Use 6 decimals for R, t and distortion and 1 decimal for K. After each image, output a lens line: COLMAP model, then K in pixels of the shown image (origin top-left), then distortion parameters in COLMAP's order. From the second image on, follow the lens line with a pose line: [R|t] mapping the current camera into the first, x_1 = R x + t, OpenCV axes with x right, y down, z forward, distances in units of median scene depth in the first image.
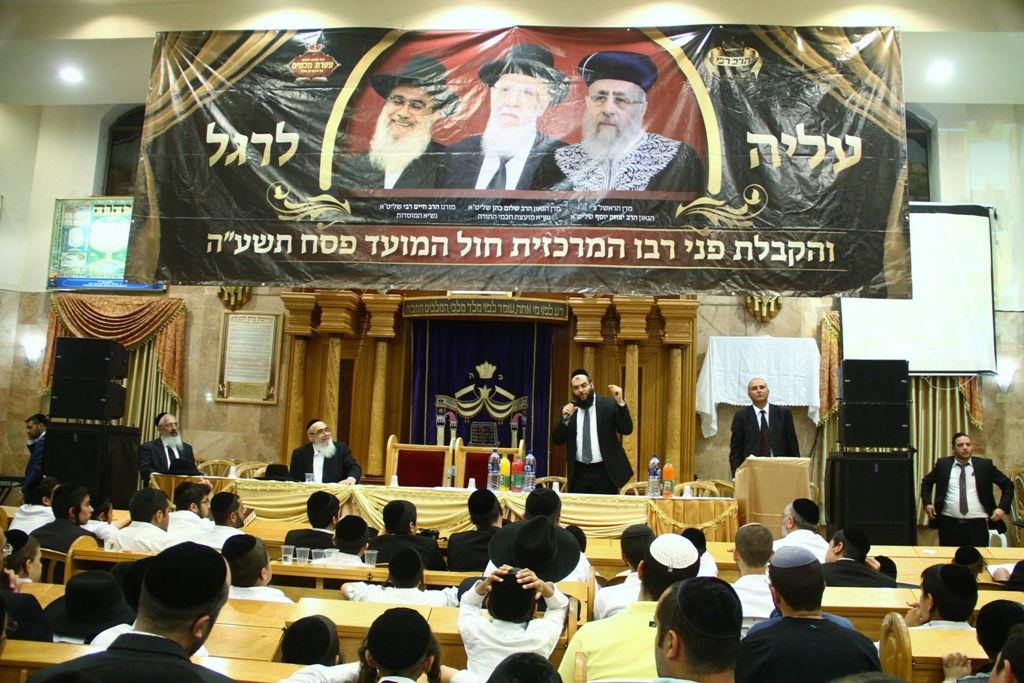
lens RADIAL K [[839.5, 0, 510.8], [0, 839.5, 344.4], [0, 0, 1]] dist [-0.109127, 0.002436]
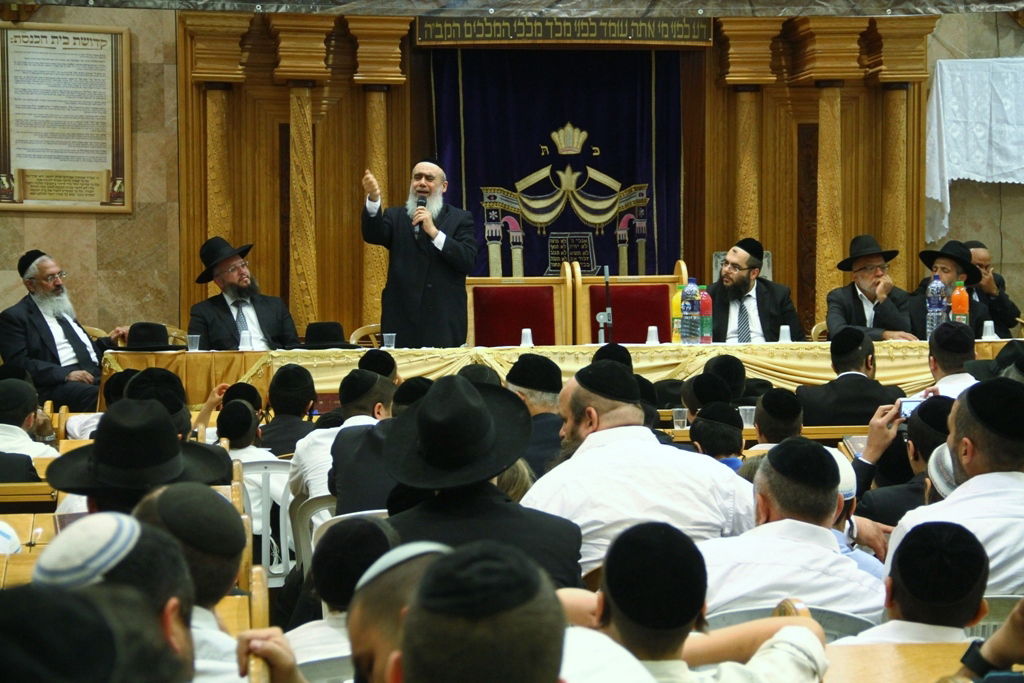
lens RADIAL K [[2524.7, 0, 512.6], [0, 2524.7, 337.2], [0, 0, 1]] dist [0.565642, 0.000000]
pose [[0.967977, -0.051480, 0.245704, -0.489772], [0.013086, 0.987764, 0.155406, -0.102592], [-0.250698, -0.147214, 0.956806, -0.632766]]
